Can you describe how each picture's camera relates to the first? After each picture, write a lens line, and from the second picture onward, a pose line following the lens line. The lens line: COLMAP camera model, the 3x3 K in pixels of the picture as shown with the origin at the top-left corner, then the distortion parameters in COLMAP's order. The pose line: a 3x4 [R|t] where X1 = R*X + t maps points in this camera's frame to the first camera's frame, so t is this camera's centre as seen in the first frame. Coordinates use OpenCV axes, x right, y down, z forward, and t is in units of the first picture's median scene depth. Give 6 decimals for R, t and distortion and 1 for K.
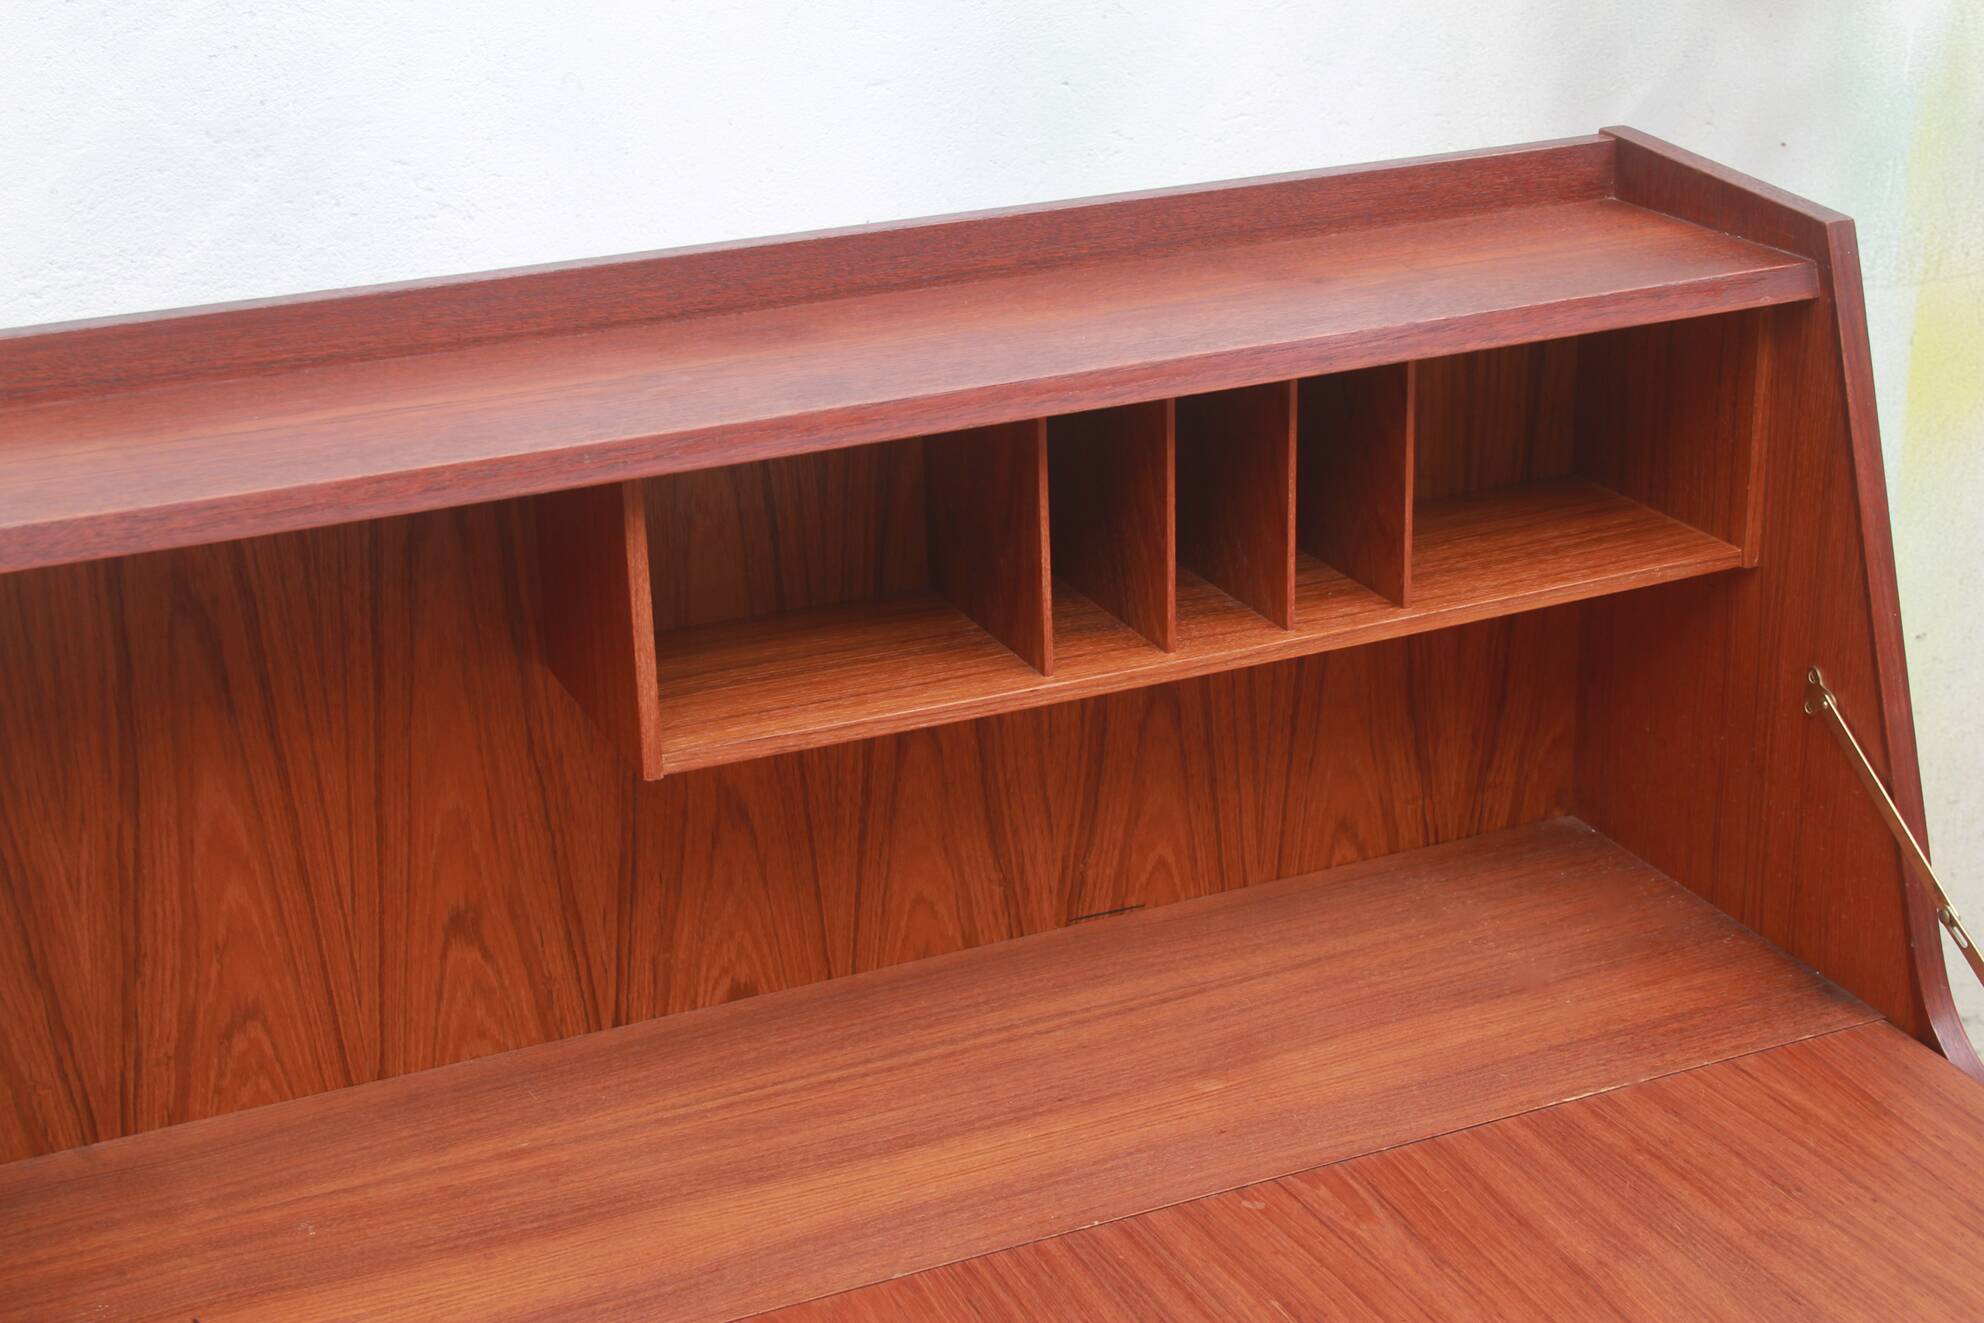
lens RADIAL K [[2946.3, 0, 996.3], [0, 2946.3, 680.0], [0, 0, 1]] dist [-0.010149, -0.009297]
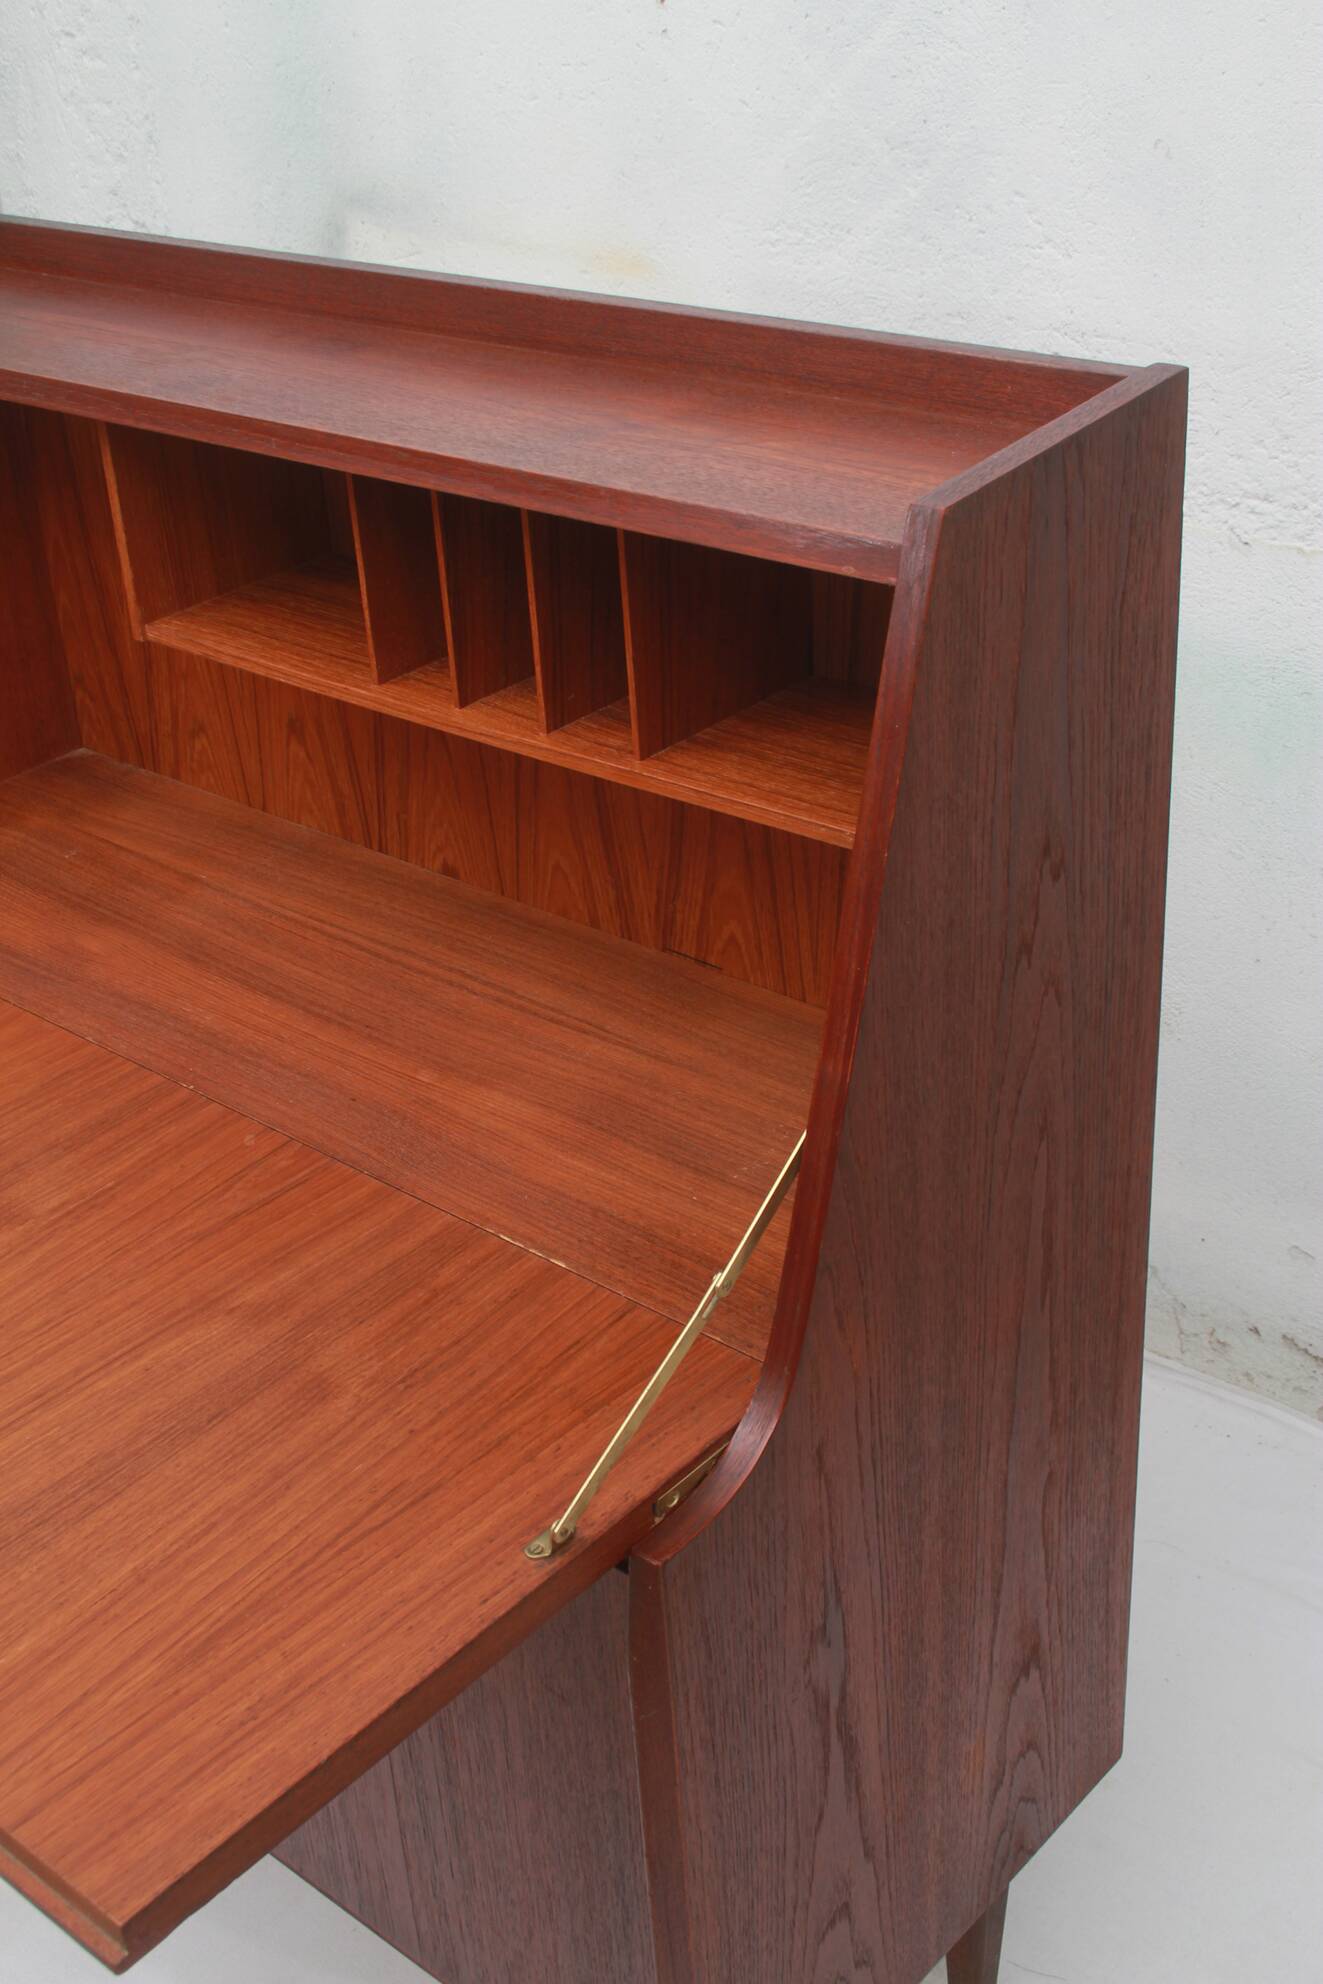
lens RADIAL K [[2399.9, 0, 661.5], [0, 2399.9, 992.0], [0, 0, 1]] dist [-0.062531, 0.068071]
pose [[0.421104, 0.436934, -0.794833, 0.828818], [-0.282667, 0.895898, 0.342734, -0.236918], [0.861841, 0.080346, 0.500773, 0.588834]]
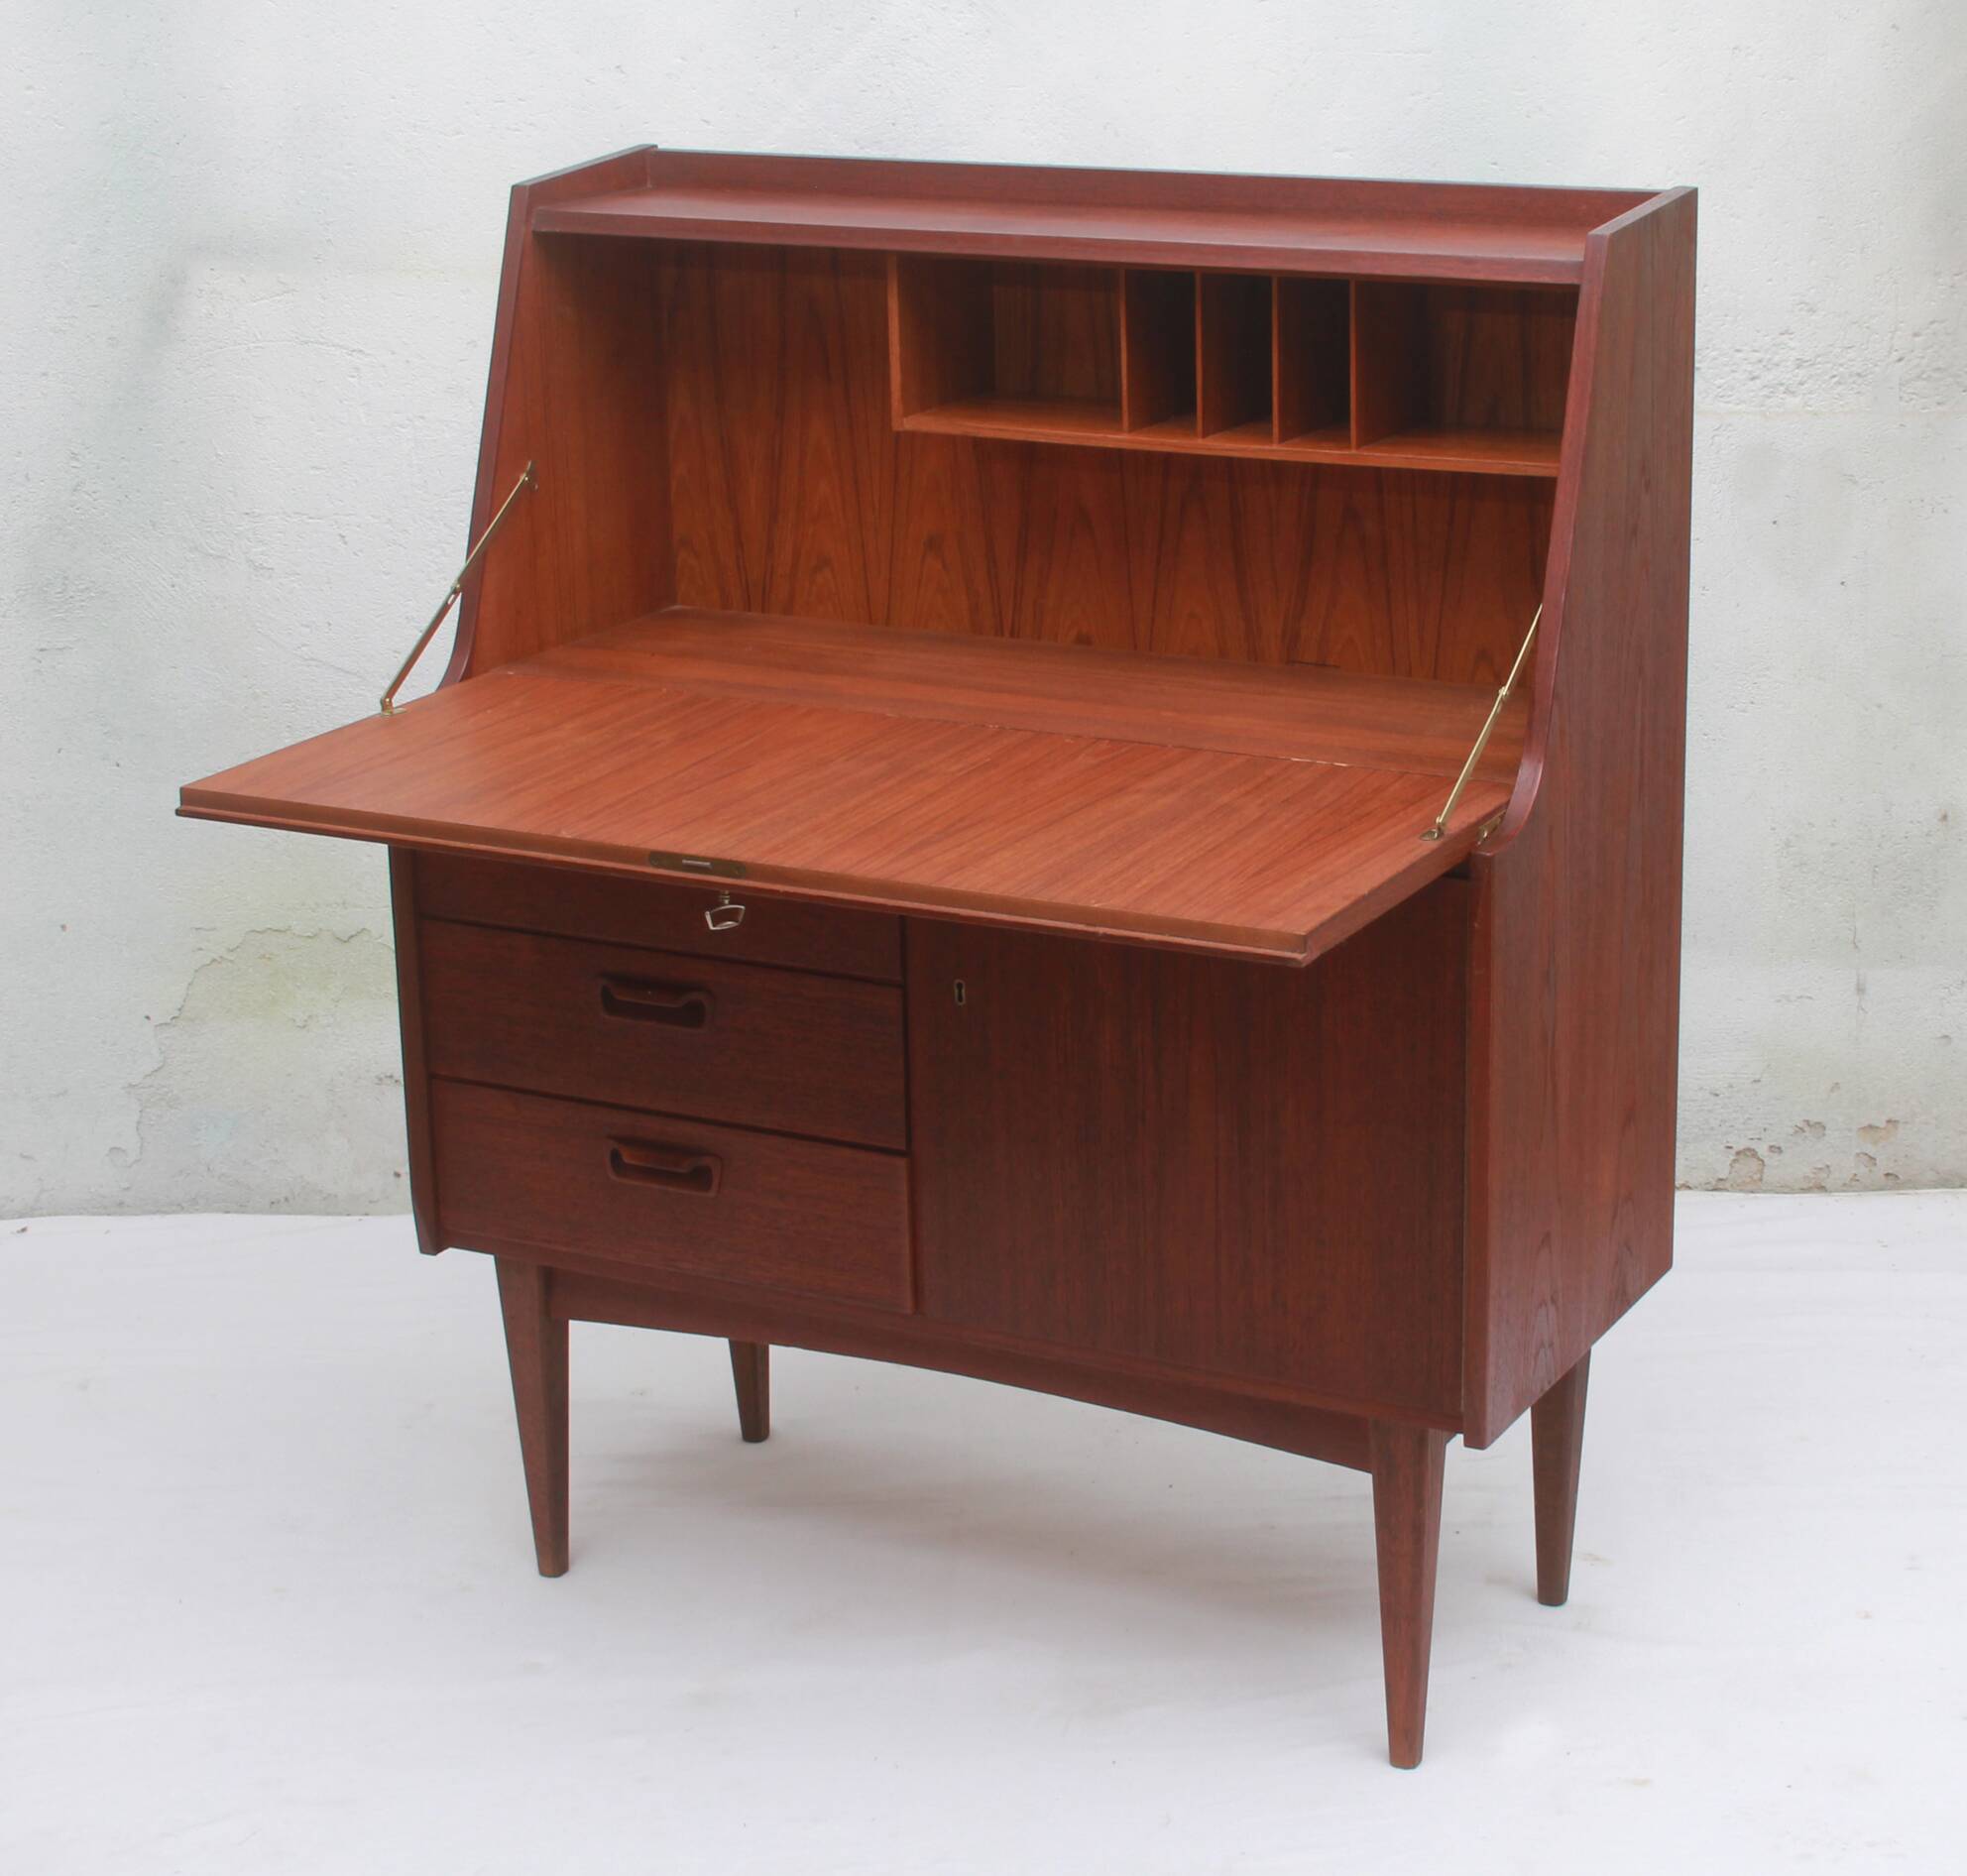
lens RADIAL K [[4091.1, 0, 1178.4], [0, 4091.1, 848.3], [0, 0, 1]] dist [-0.054441, 0.137348]
pose [[0.637239, 0.223671, -0.737494, 1.681572], [-0.284940, 0.957526, 0.044198, 0.105352], [0.716056, 0.181977, 0.673905, -0.461632]]
